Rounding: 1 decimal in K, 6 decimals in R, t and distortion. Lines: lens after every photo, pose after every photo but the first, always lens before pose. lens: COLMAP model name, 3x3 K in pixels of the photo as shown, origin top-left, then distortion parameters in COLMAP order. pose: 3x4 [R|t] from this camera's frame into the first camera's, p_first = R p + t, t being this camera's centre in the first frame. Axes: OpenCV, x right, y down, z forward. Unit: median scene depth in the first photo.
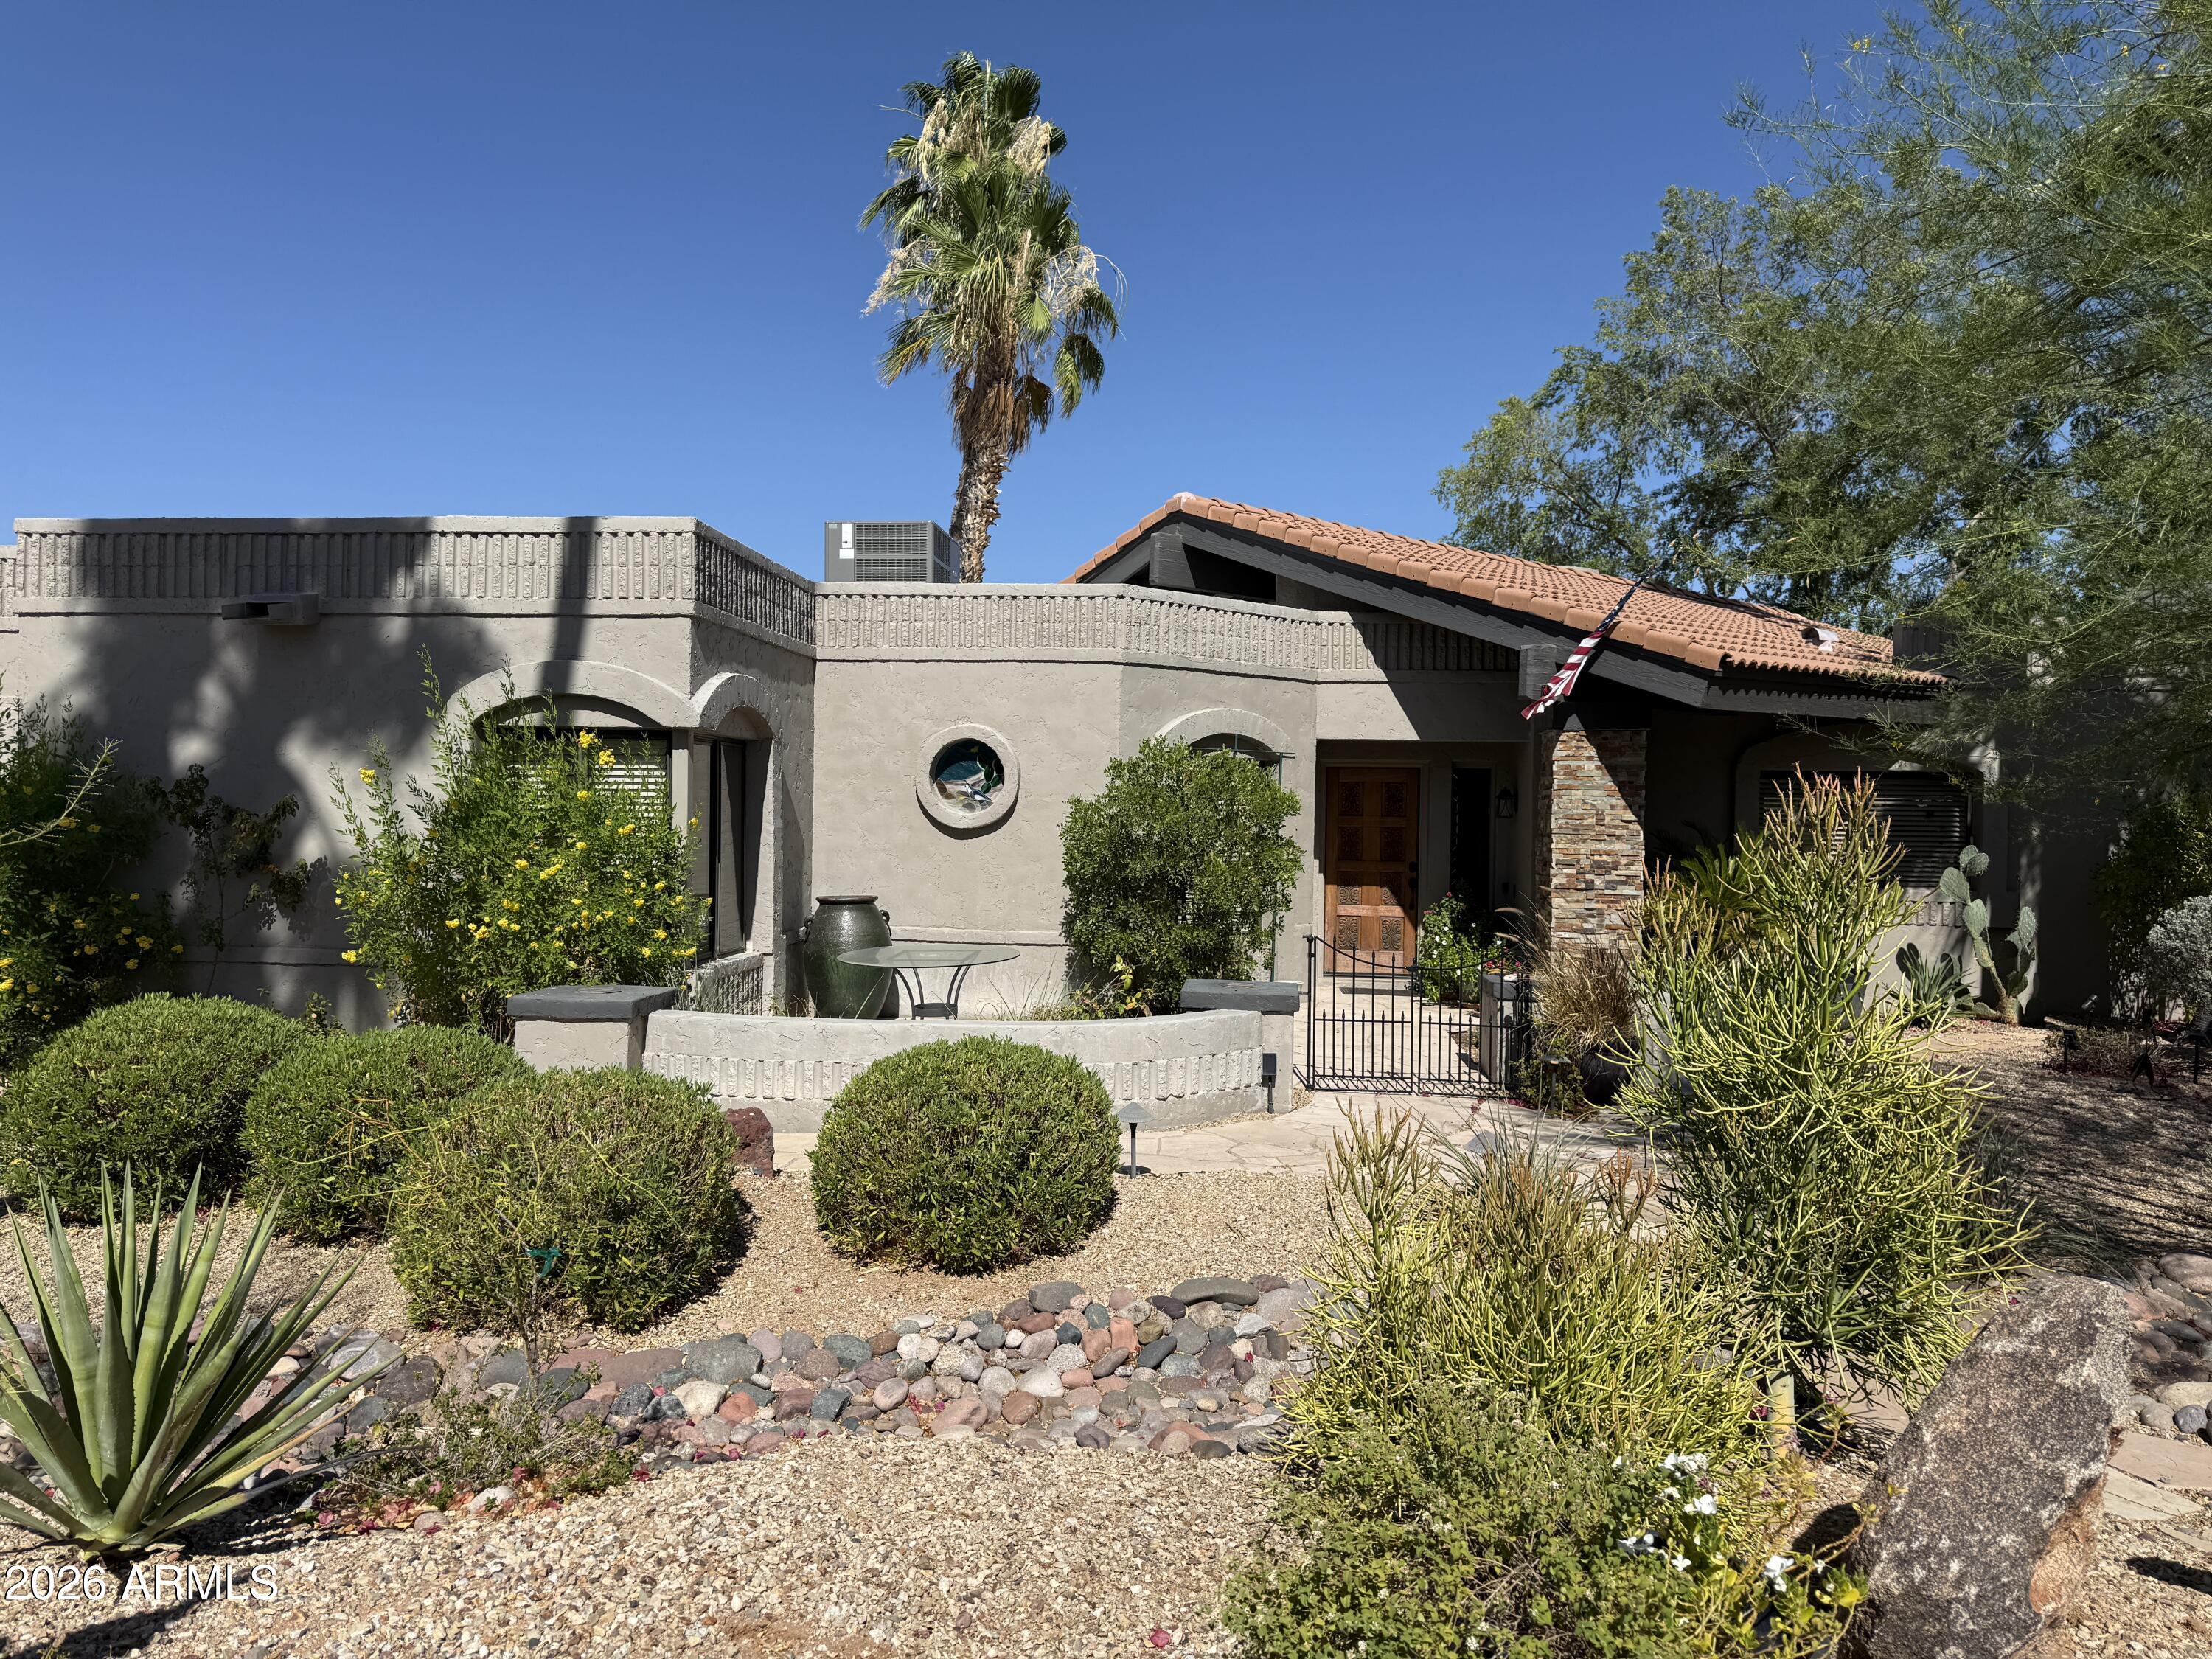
lens RADIAL K [[1515.8, 0, 1106.0], [0, 1515.8, 829.5], [0, 0, 1]] dist [-0.021246, -0.001071]
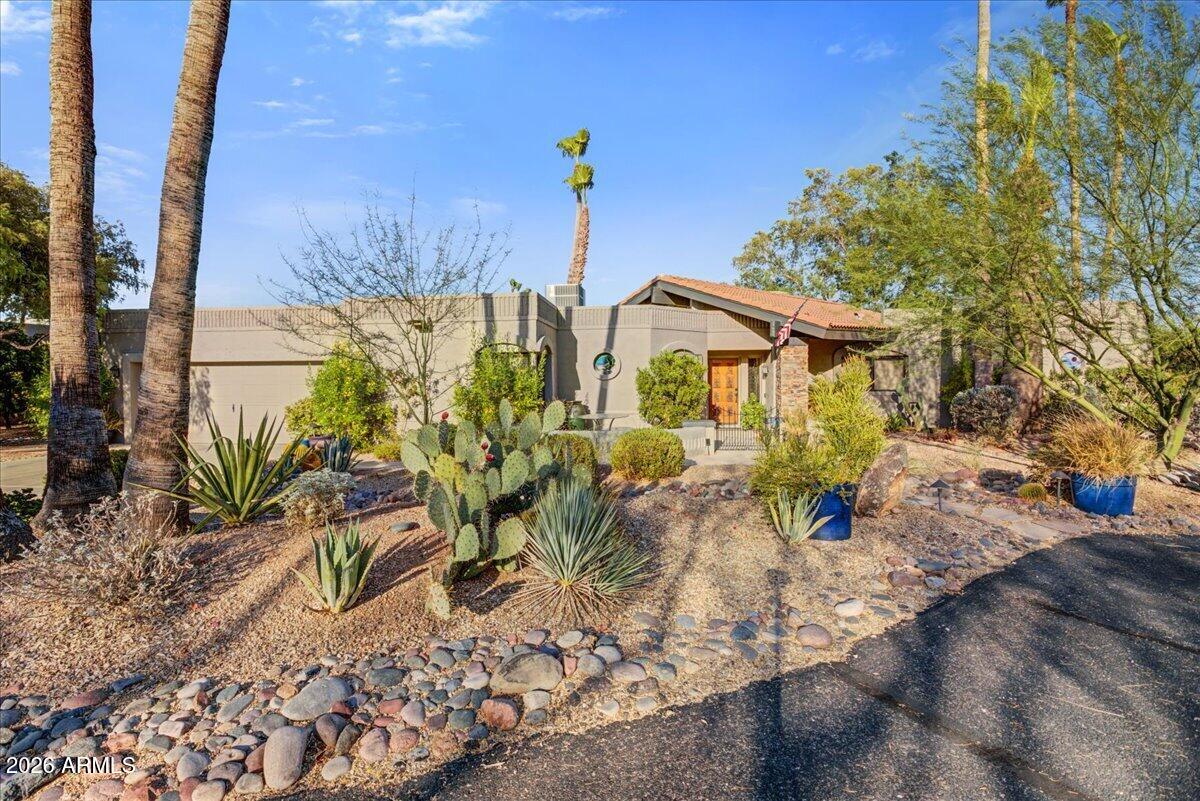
lens RADIAL K [[582.9, 0, 596.7], [0, 582.9, 400.5], [0, 0, 1]] dist [0.000541, 0.000045]
pose [[0.999757, -0.020336, 0.008455, -0.127318], [0.020104, 0.999443, 0.026619, 0.012453], [-0.008991, -0.026443, 0.999610, -0.297464]]
